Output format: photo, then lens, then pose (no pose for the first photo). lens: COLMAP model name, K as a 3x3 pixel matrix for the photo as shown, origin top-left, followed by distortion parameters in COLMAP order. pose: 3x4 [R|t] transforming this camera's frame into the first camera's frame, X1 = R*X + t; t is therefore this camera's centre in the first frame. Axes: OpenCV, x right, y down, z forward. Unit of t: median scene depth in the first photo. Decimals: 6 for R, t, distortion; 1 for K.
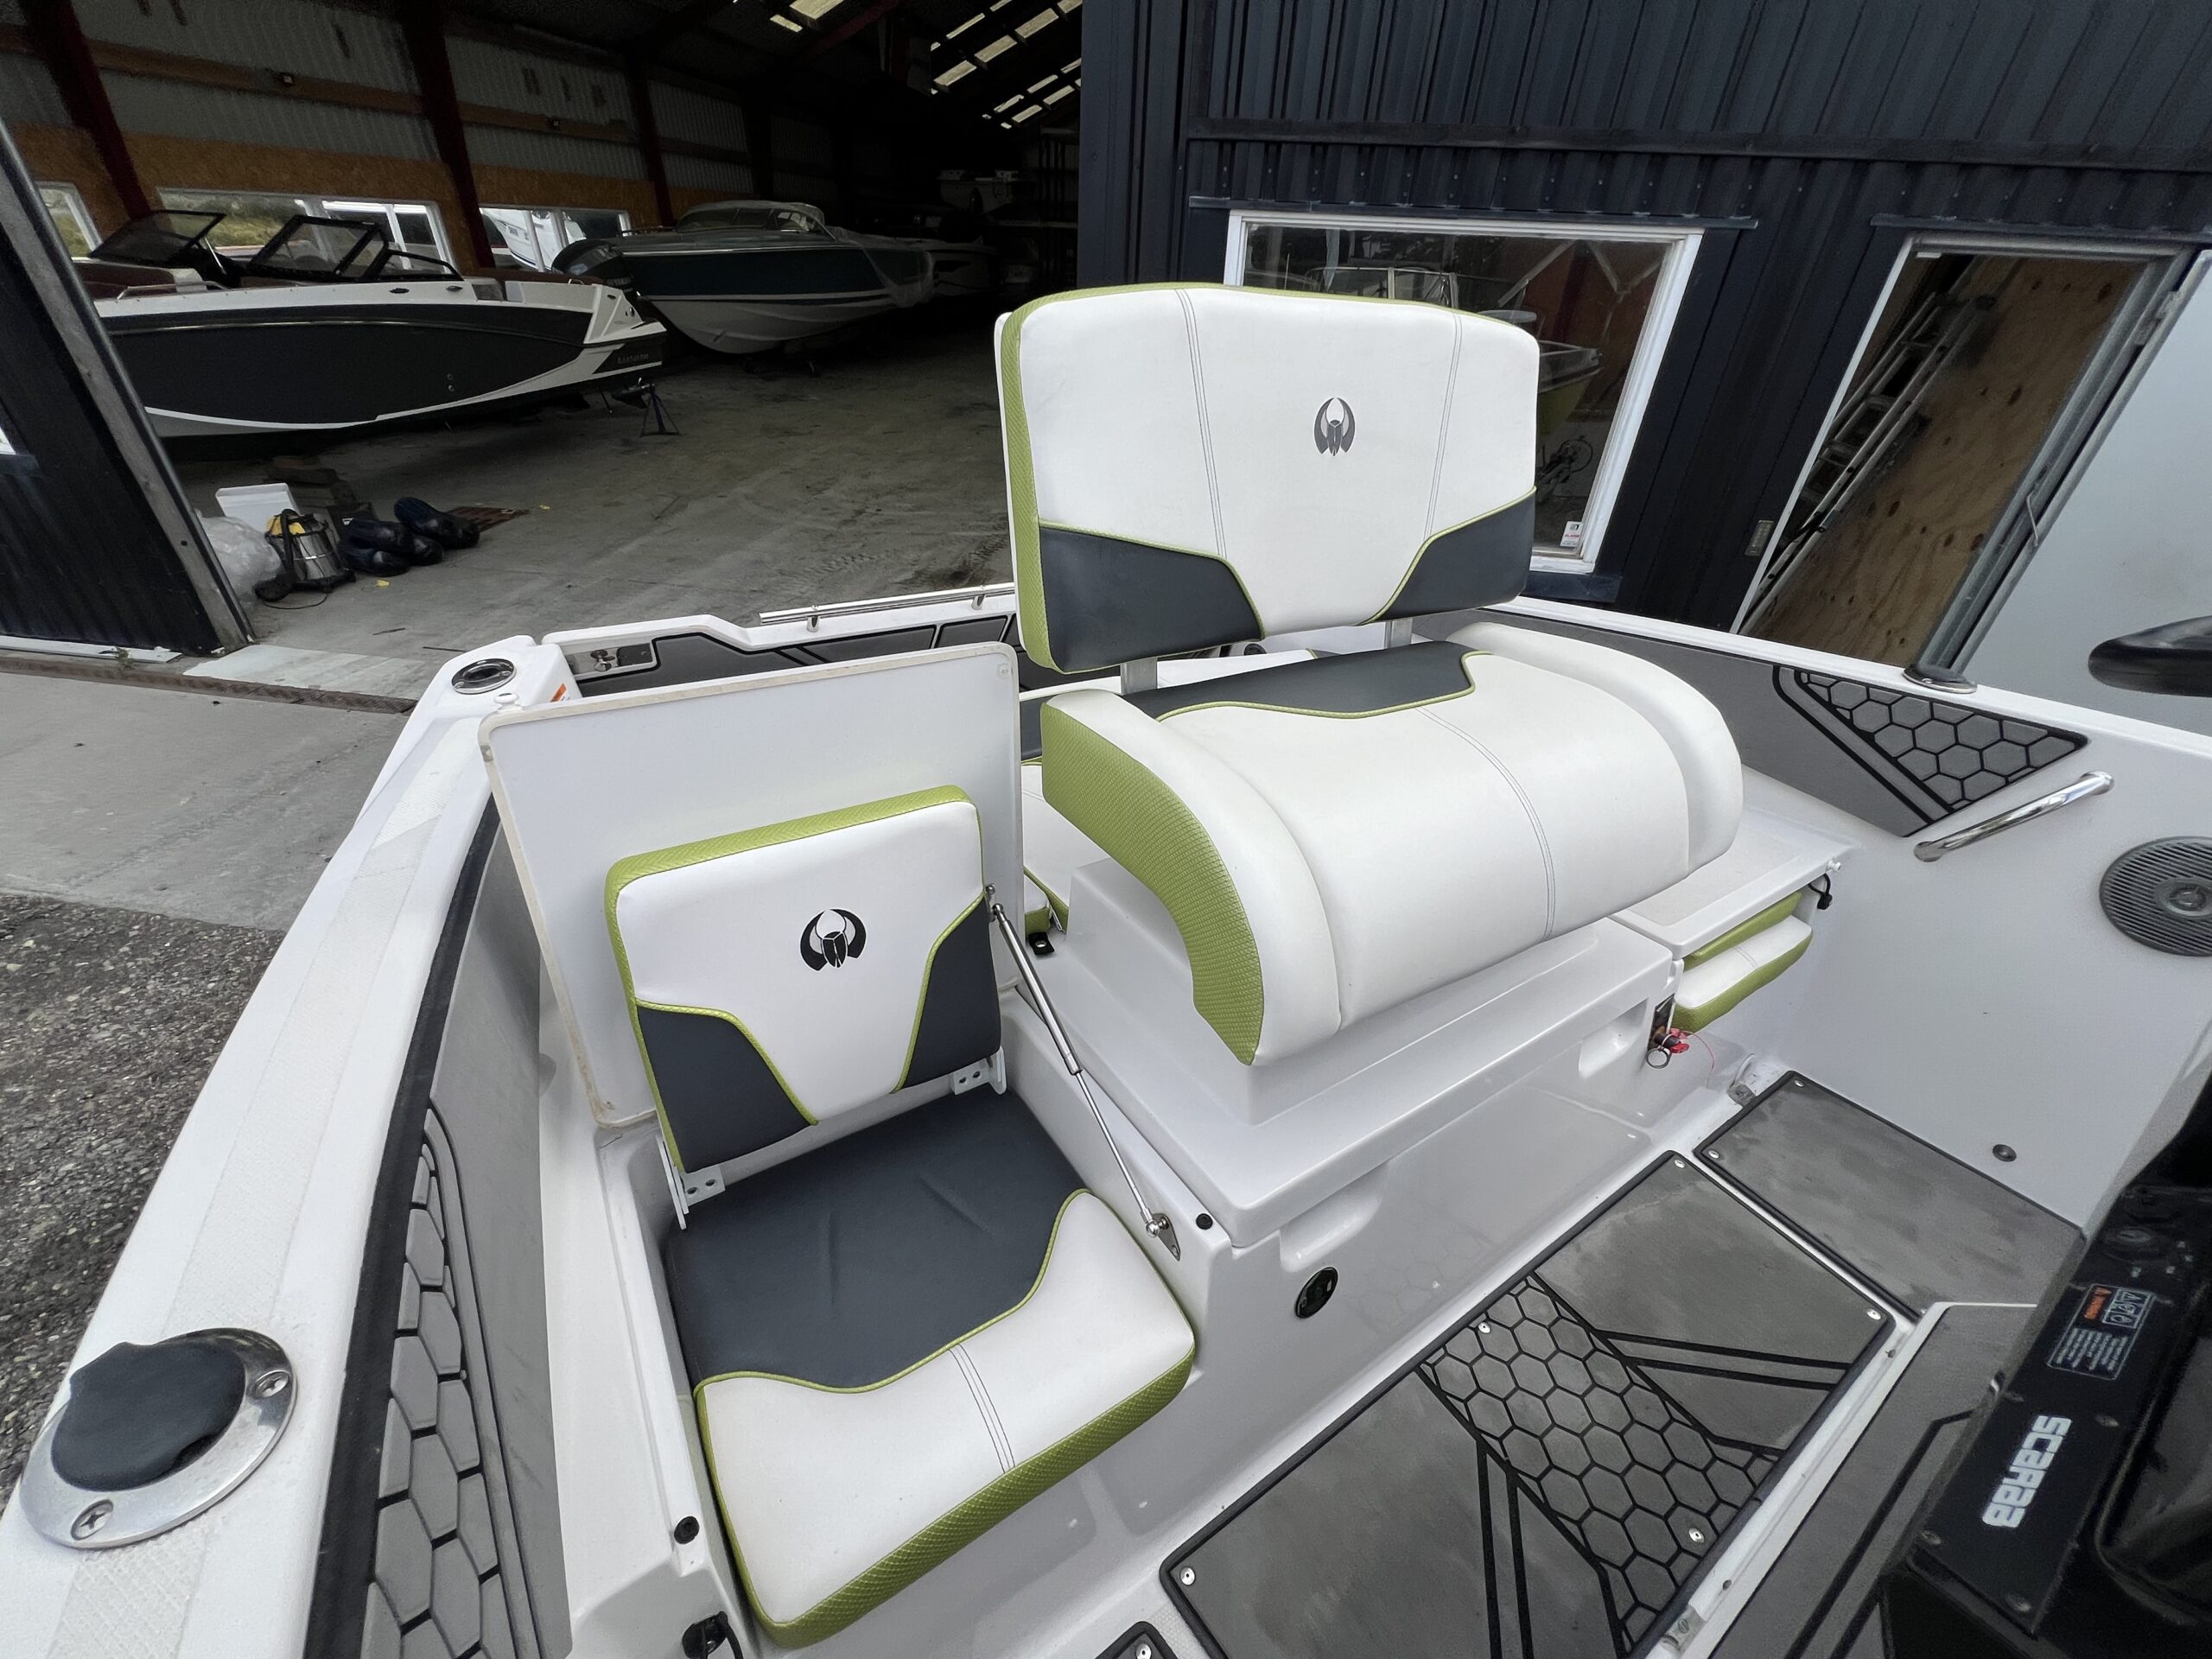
lens RADIAL K [[883.9, 0, 1099.4], [0, 883.9, 820.8], [0, 0, 1]] dist [-0.004824, 0.000879]
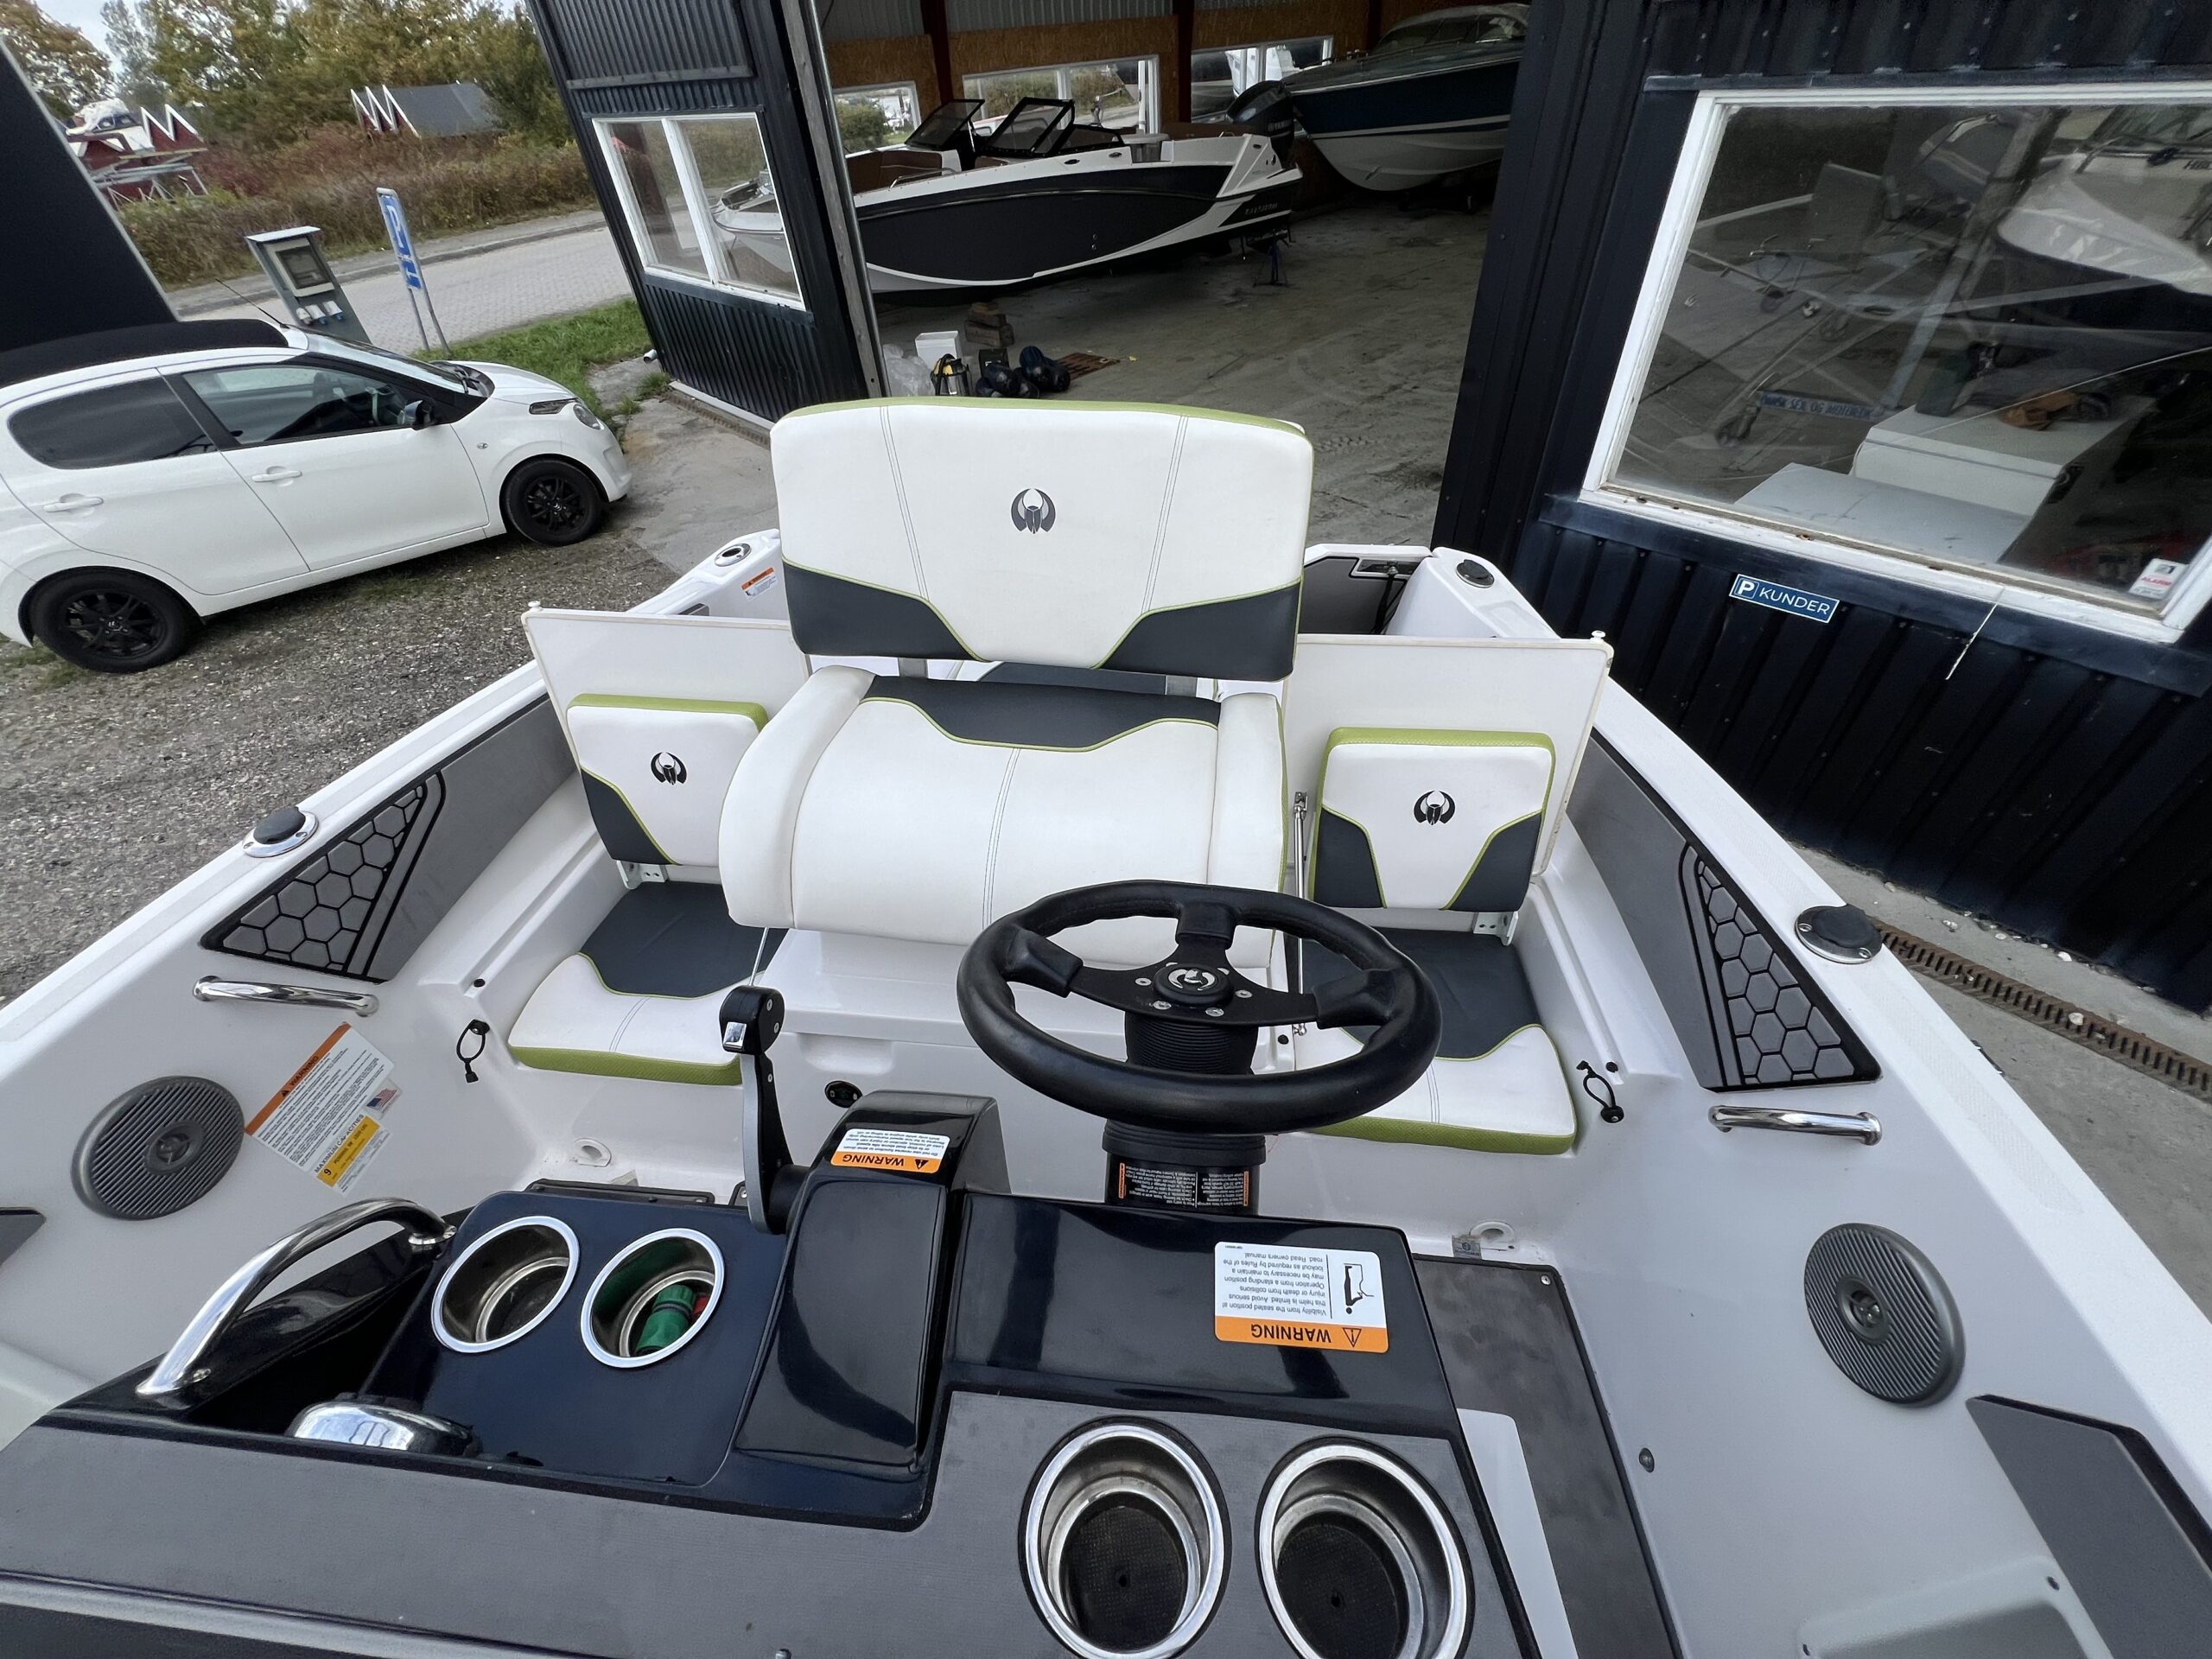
lens RADIAL K [[882.5, 0, 1105.4], [0, 882.5, 814.9], [0, 0, 1]] dist [-0.001747, -0.000373]
pose [[0.778048, 0.346828, -0.523786, 0.379044], [-0.263358, 0.937056, 0.229278, -0.120003], [0.570337, -0.040446, 0.820415, 0.012248]]
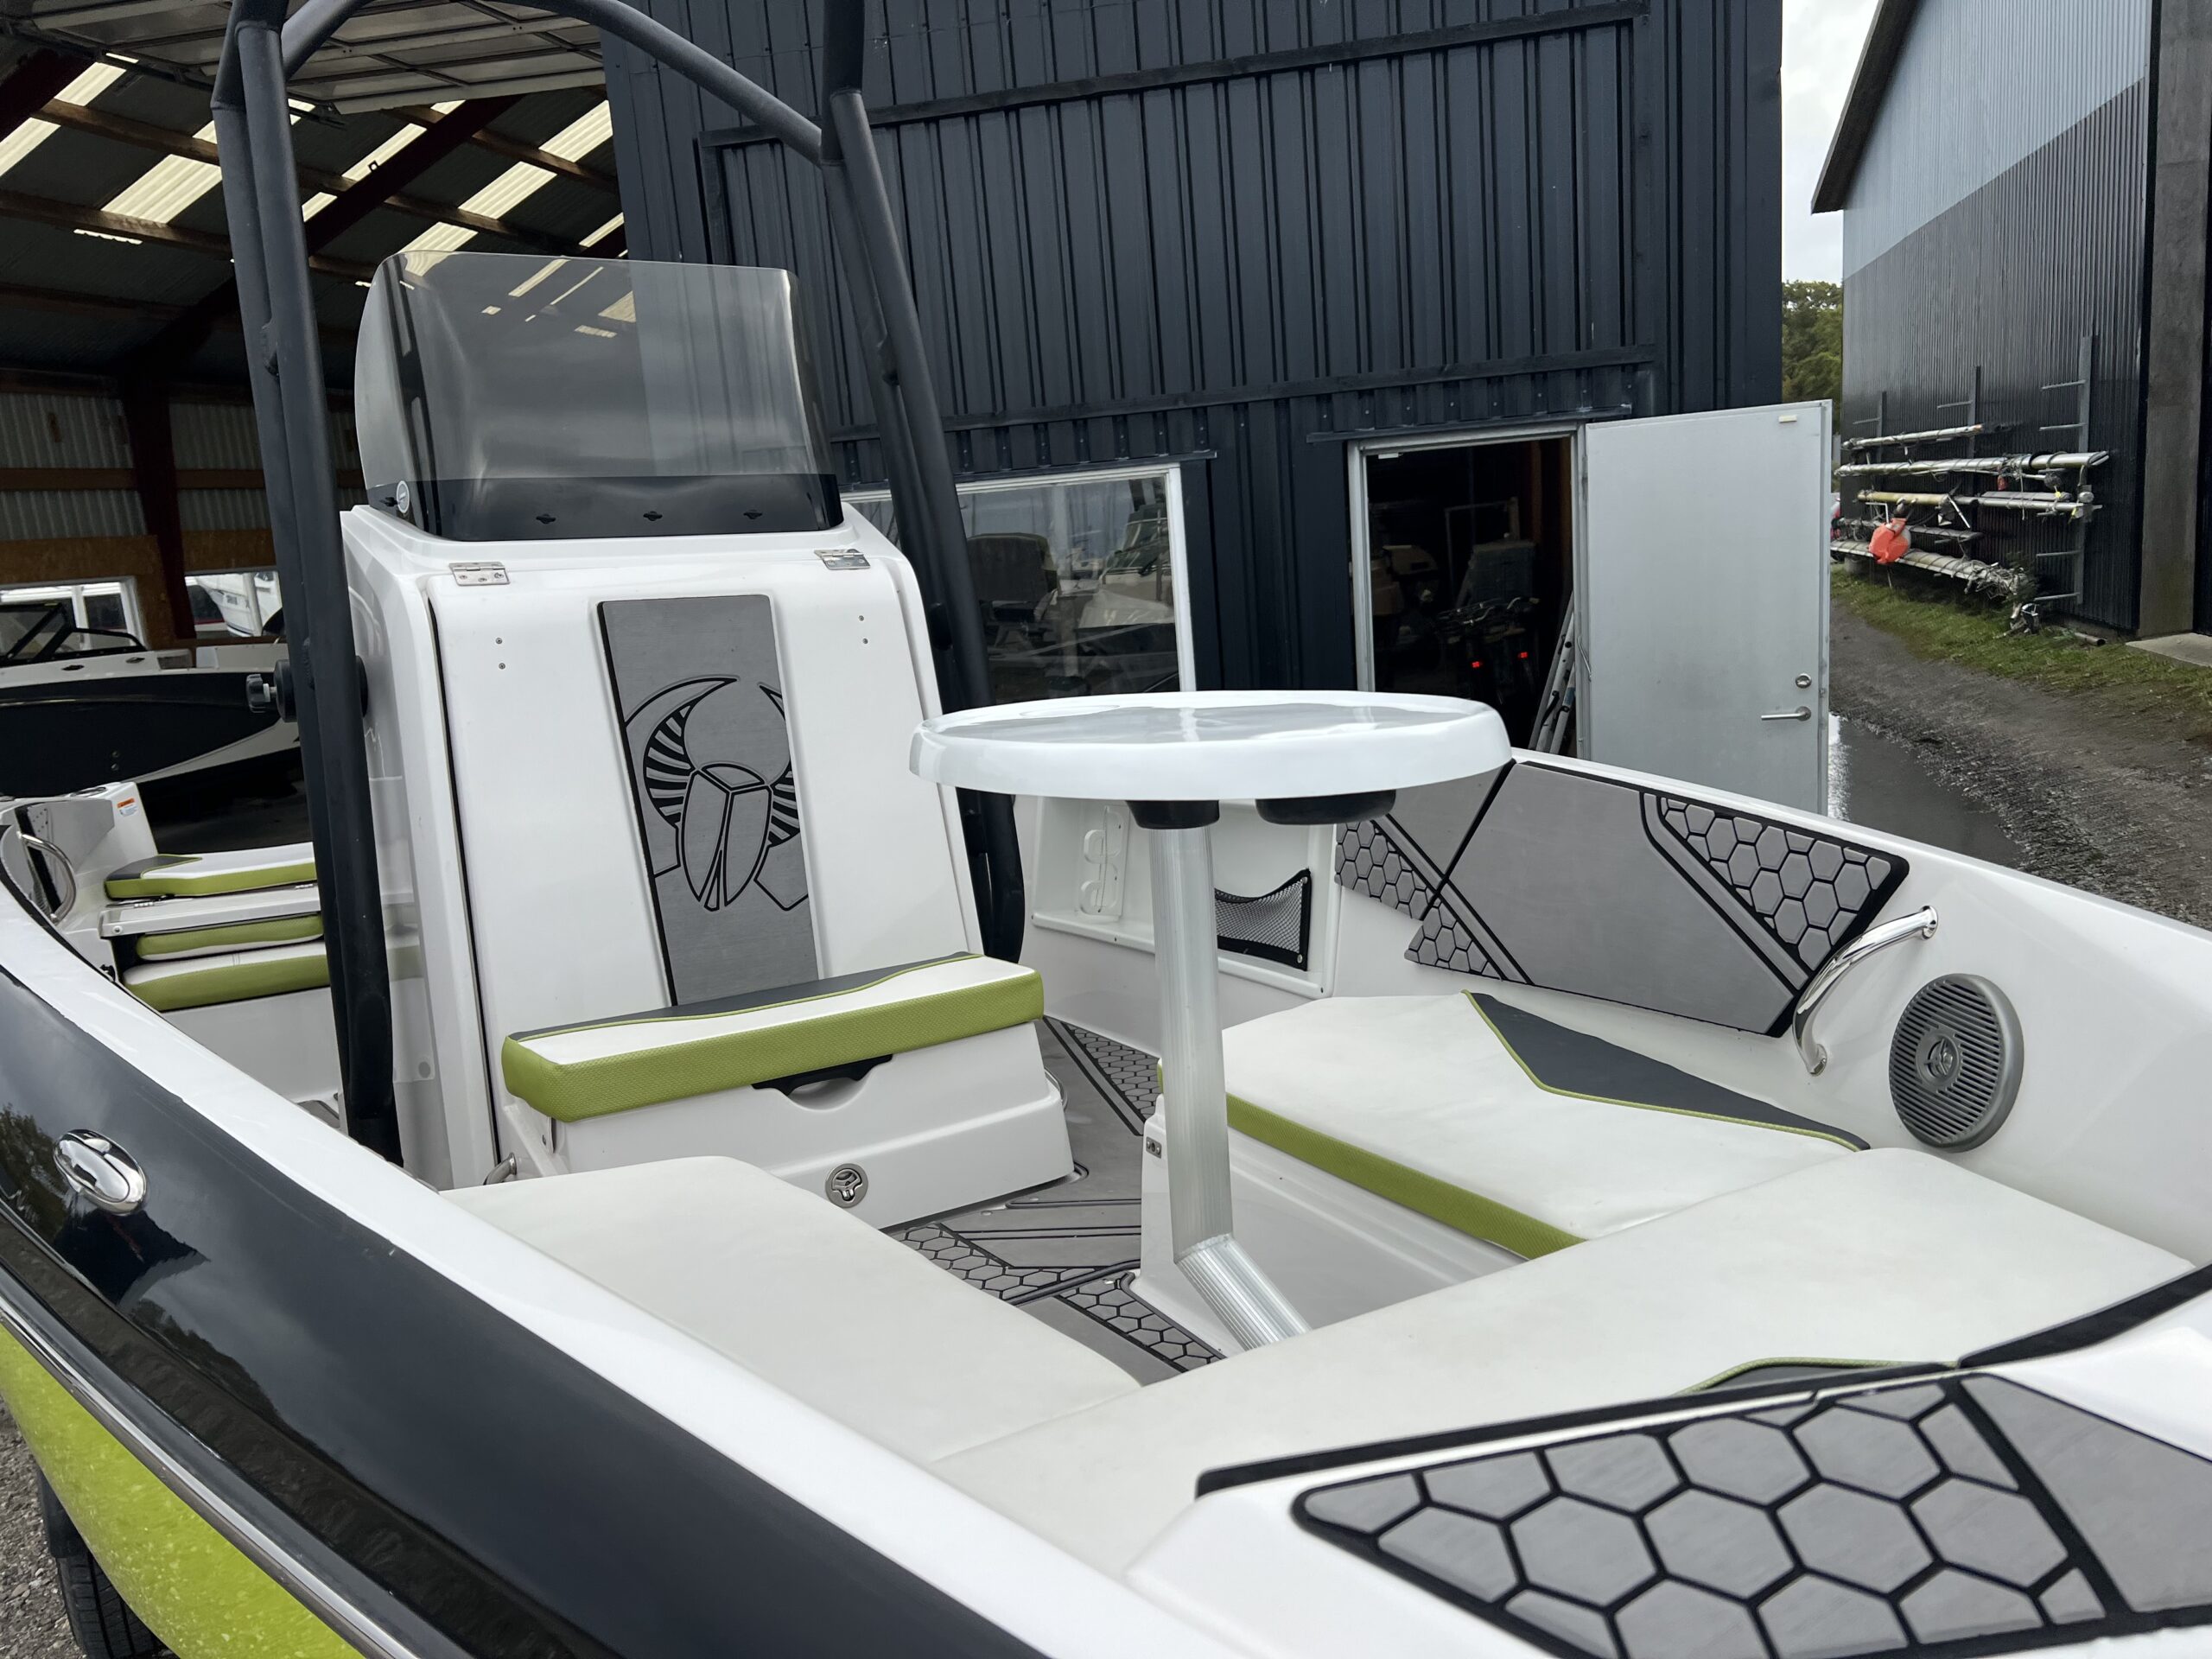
lens RADIAL K [[1667.0, 0, 1098.3], [0, 1667.0, 842.1], [0, 0, 1]] dist [0.069561, -0.078597]
pose [[0.991942, -0.107532, -0.066988, 0.644880], [0.073949, 0.920767, -0.383039, 0.578629], [0.102870, 0.374999, 0.921300, -0.790509]]
